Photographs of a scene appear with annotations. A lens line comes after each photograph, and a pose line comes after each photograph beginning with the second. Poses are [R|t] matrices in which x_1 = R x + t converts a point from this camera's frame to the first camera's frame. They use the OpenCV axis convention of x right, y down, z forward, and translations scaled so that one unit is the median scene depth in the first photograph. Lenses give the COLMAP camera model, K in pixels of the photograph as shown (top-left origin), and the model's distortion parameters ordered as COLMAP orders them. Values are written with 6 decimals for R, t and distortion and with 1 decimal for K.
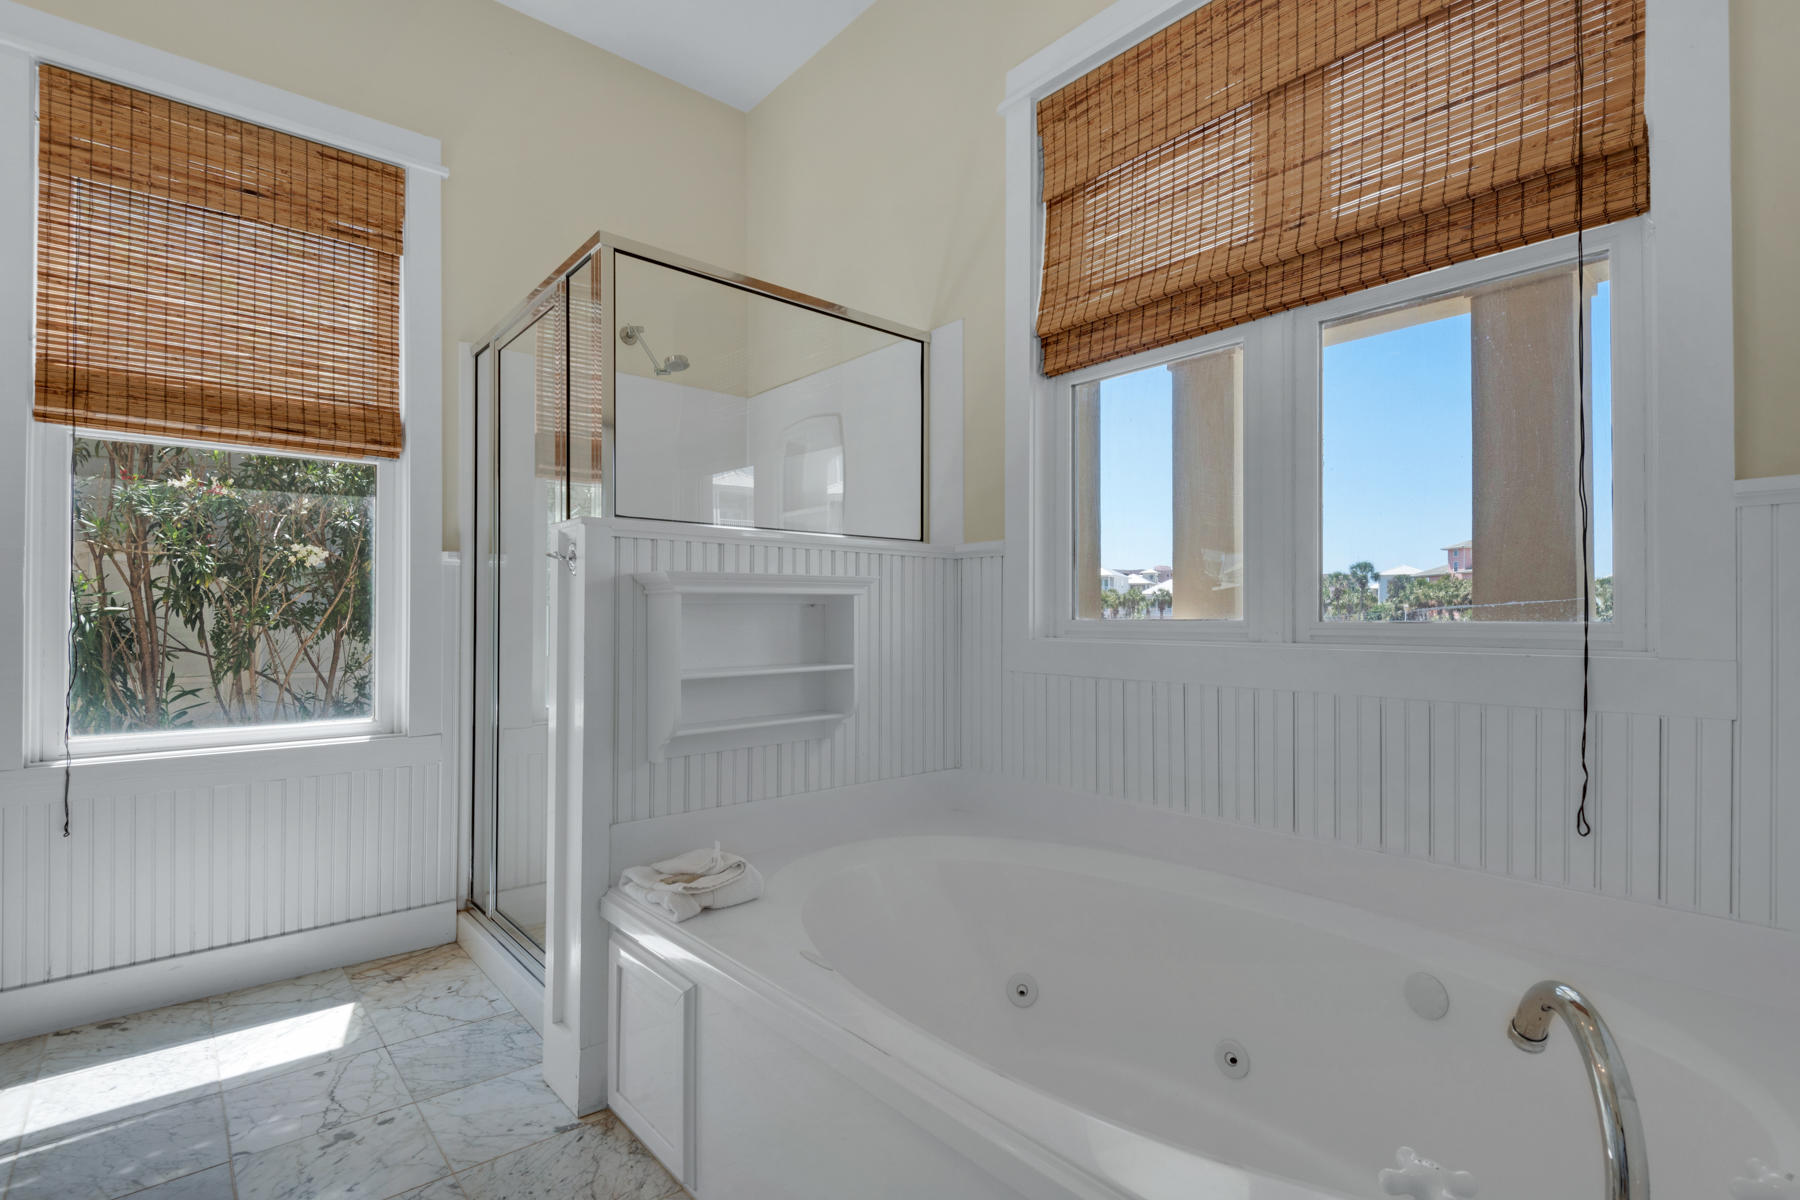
lens RADIAL K [[846.6, 0, 899.6], [0, 846.6, 599.8], [0, 0, 1]] dist [0.025347, -0.017146]
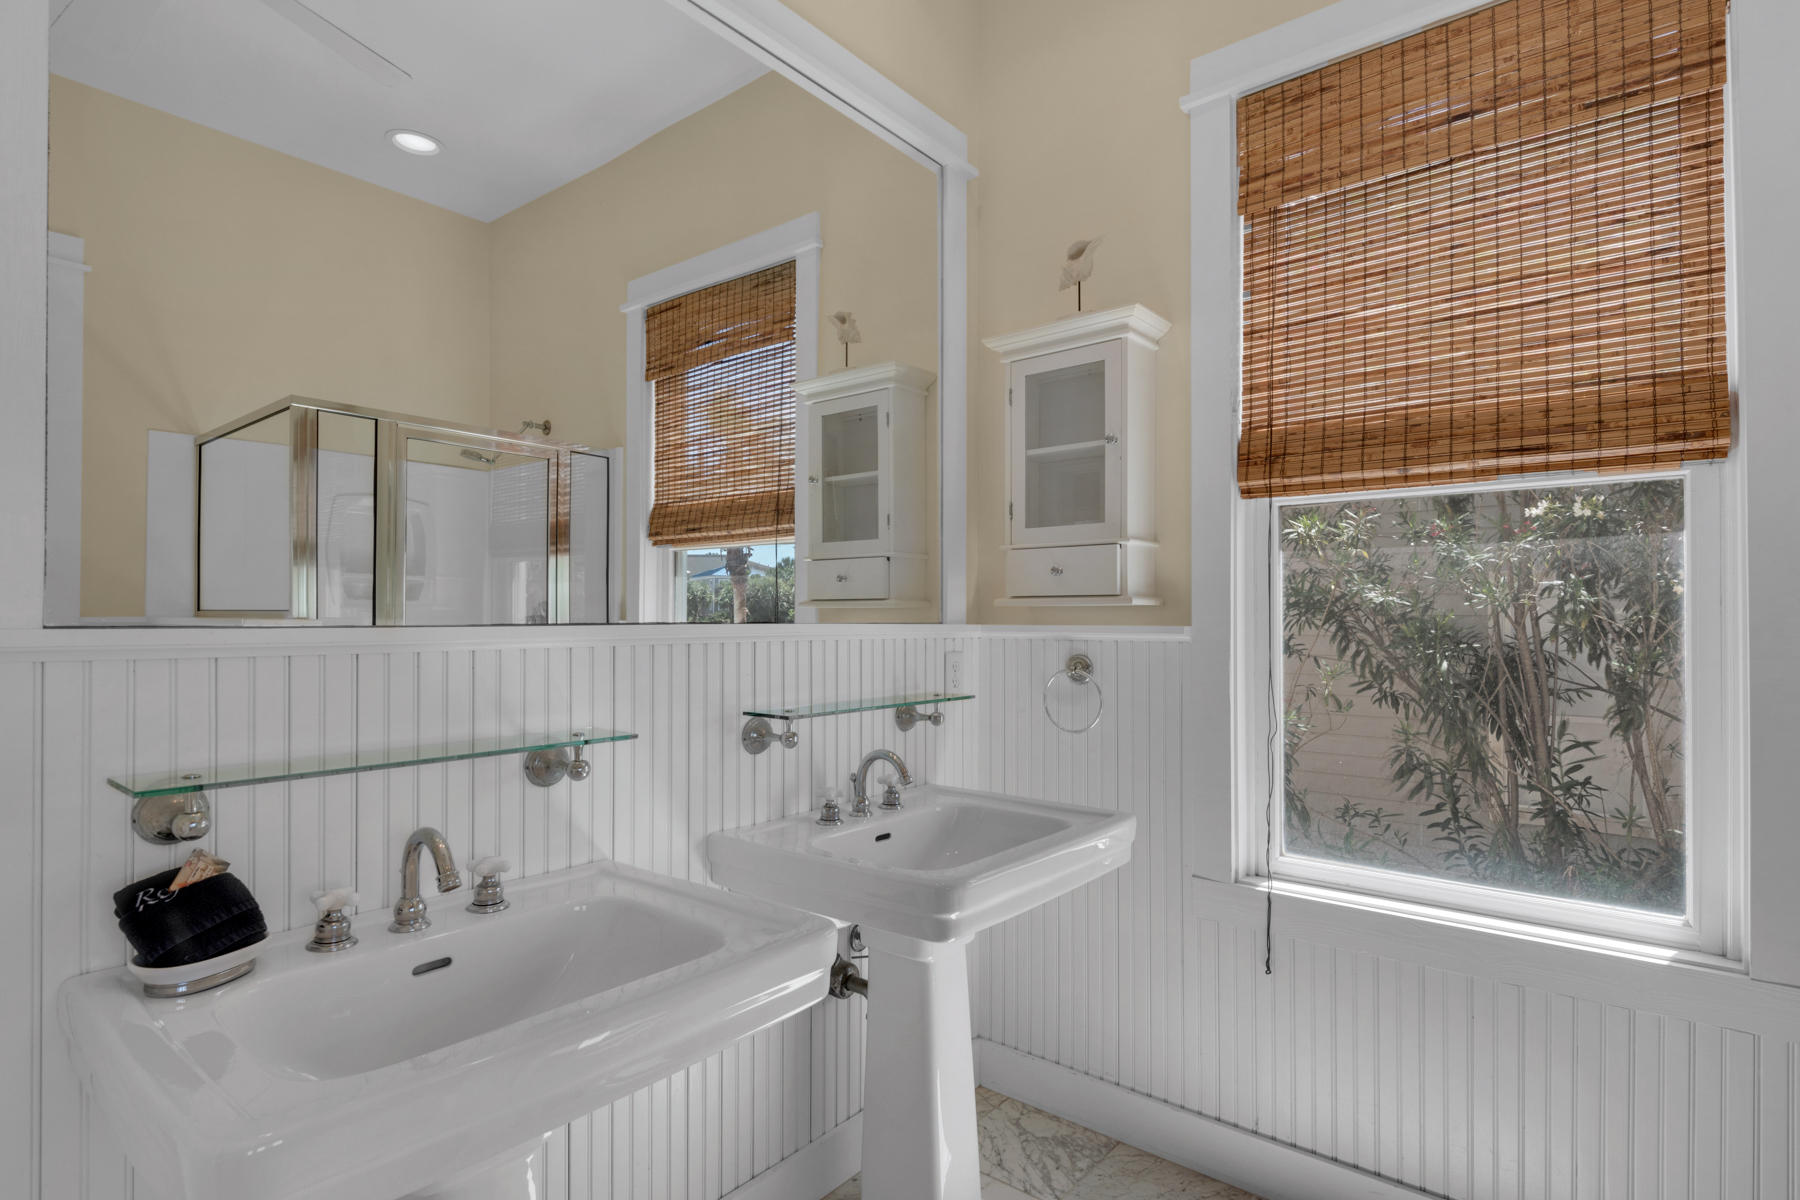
lens RADIAL K [[905.6, 0, 894.1], [0, 905.6, 607.2], [0, 0, 1]] dist [0.020156, -0.011617]
pose [[0.160662, -0.008550, -0.986972, -0.103911], [0.018291, 0.999817, -0.005684, -0.082151], [0.986840, -0.017139, 0.160789, 0.410124]]
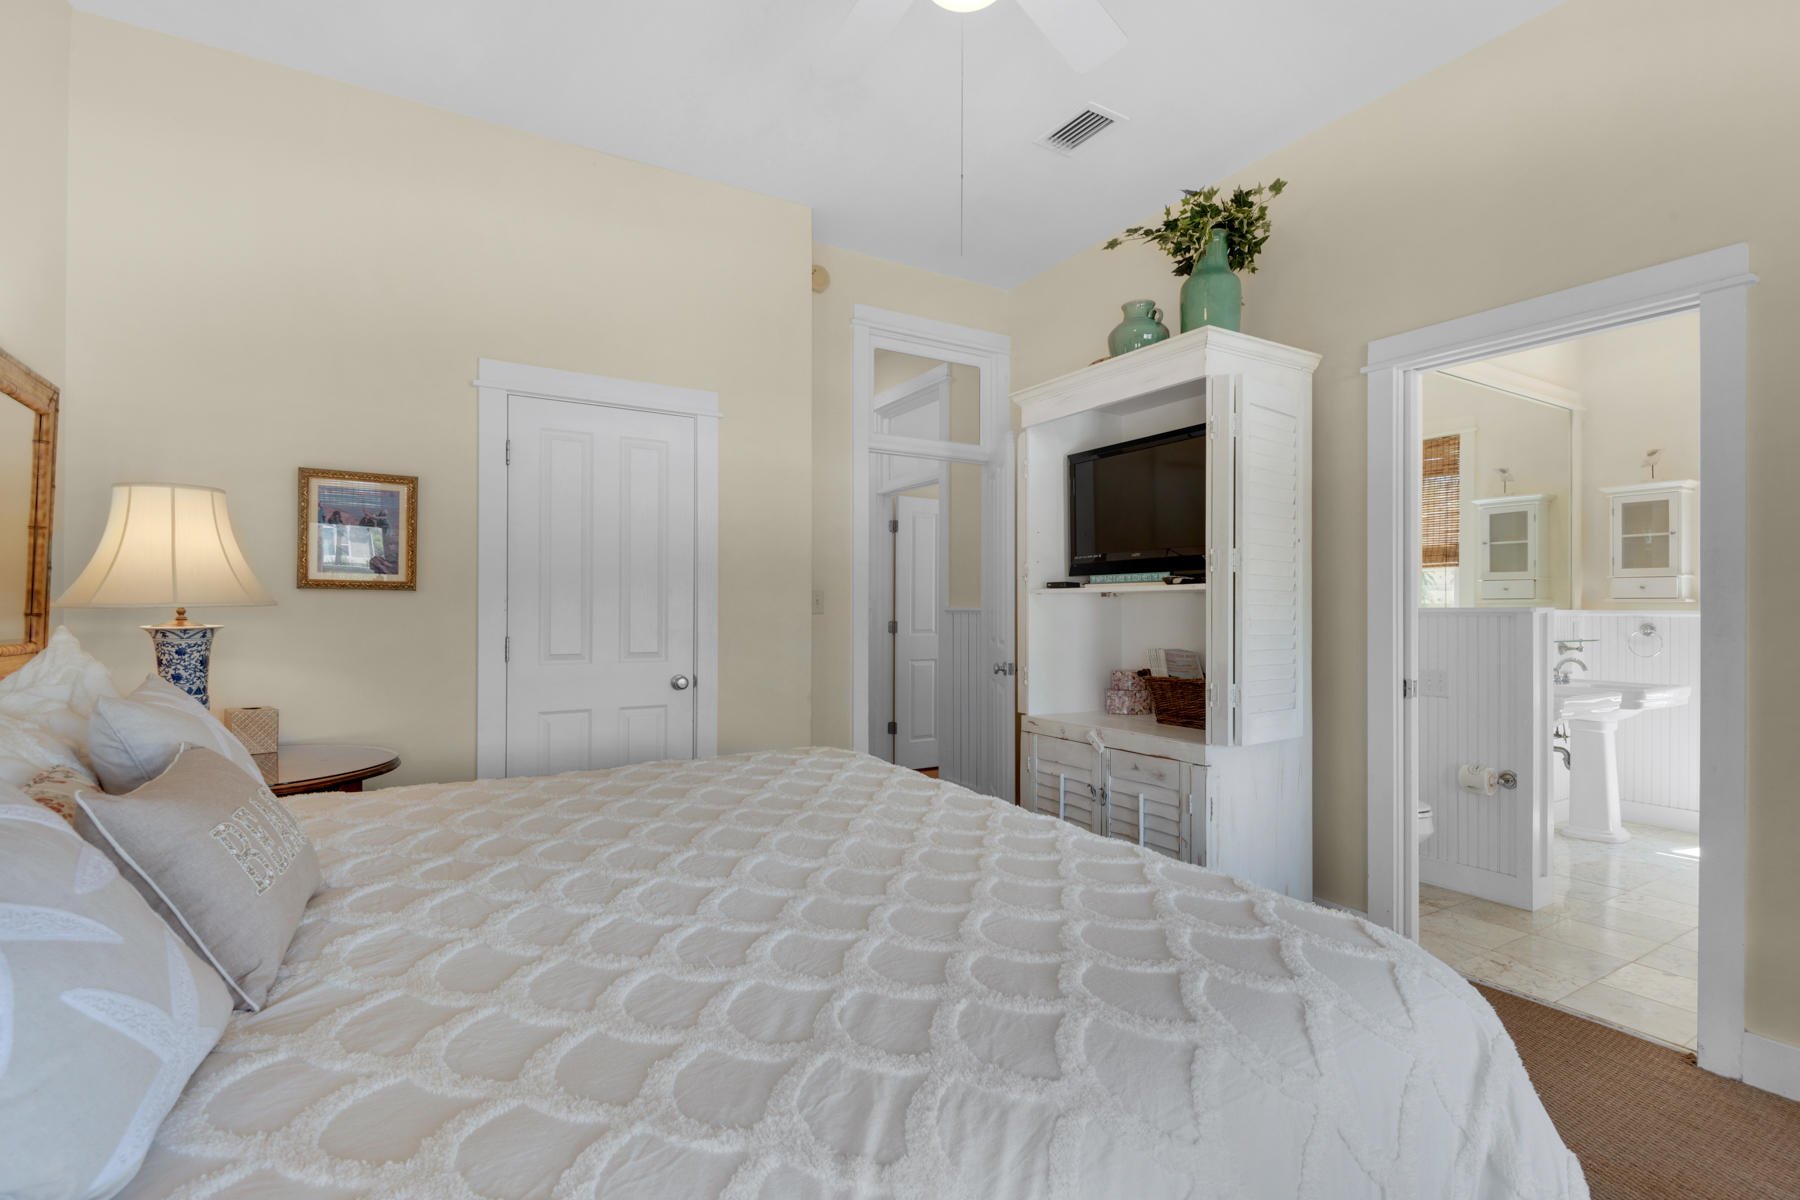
lens RADIAL K [[846.6, 0, 915.5], [0, 846.6, 604.5], [0, 0, 1]] dist [0.025347, -0.017146]
pose [[-0.161968, -0.001936, -0.986794, 1.253243], [0.009795, 0.999946, -0.003569, -0.089236], [0.986747, -0.010244, -0.161940, -0.611550]]
